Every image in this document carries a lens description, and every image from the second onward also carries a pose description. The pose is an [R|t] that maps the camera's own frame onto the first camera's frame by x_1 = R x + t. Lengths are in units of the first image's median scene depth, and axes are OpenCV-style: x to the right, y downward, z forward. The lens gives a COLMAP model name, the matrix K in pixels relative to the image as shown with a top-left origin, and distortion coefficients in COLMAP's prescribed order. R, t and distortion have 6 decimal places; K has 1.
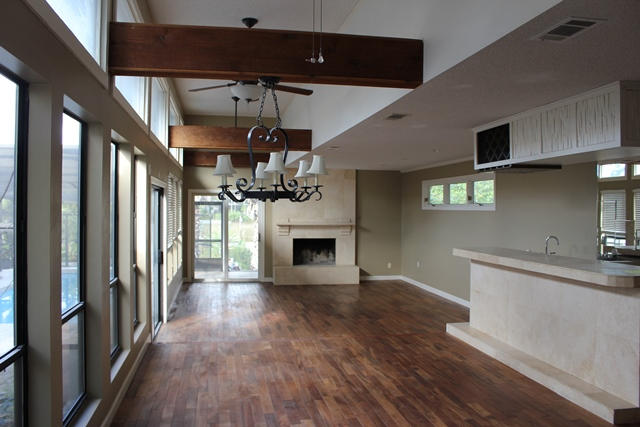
lens RADIAL K [[539.6, 0, 320.0], [0, 539.6, 213.5], [0, 0, 1]] dist [-0.129124, 0.001480]
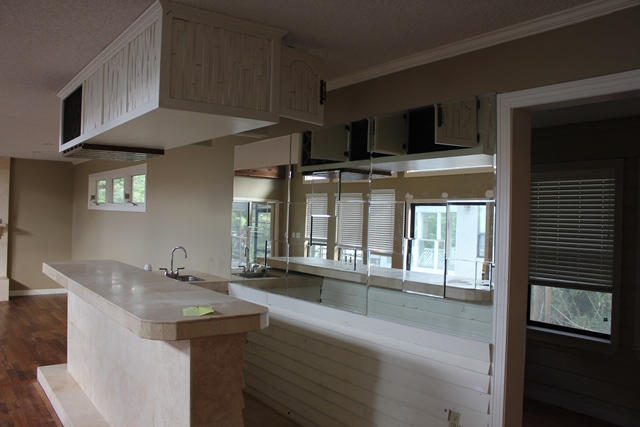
lens RADIAL K [[538.6, 0, 320.0], [0, 538.6, 213.5], [0, 0, 1]] dist [-0.177003, 0.166563]
pose [[0.902575, 0.021043, 0.430017, 0.157148], [-0.019780, 0.999777, -0.007407, -0.001572], [-0.430077, -0.001820, 0.902790, 0.114929]]
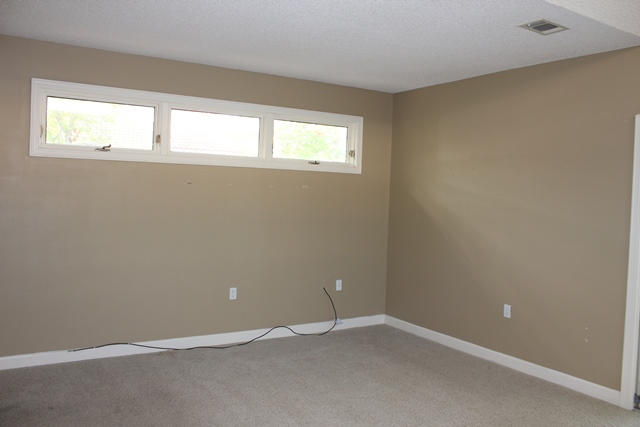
lens RADIAL K [[538.6, 0, 320.0], [0, 538.6, 213.5], [0, 0, 1]] dist [-0.177003, 0.166563]
pose [[-0.366788, -0.059216, 0.928418, -0.214511], [-0.032132, 0.998183, 0.050971, 0.008208], [-0.929749, -0.011136, -0.368024, 0.895832]]
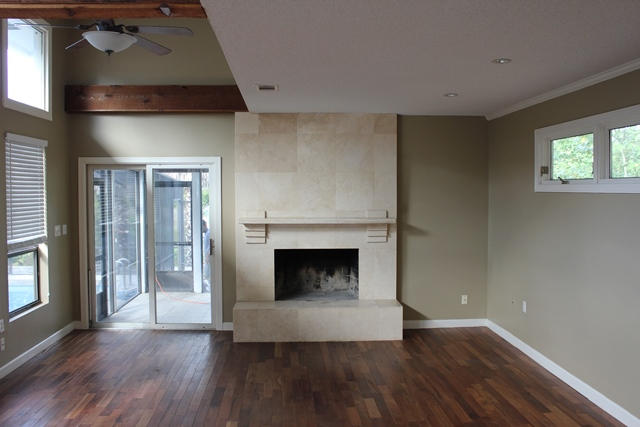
lens RADIAL K [[591.0, 0, 320.0], [0, 591.0, 231.6], [0, 0, 1]] dist [-0.010871, 0.000572]
pose [[0.992360, -0.001421, -0.123368, 0.064049], [0.008875, 0.998165, 0.059899, -0.004814], [0.123057, -0.060537, 0.990552, 0.439901]]
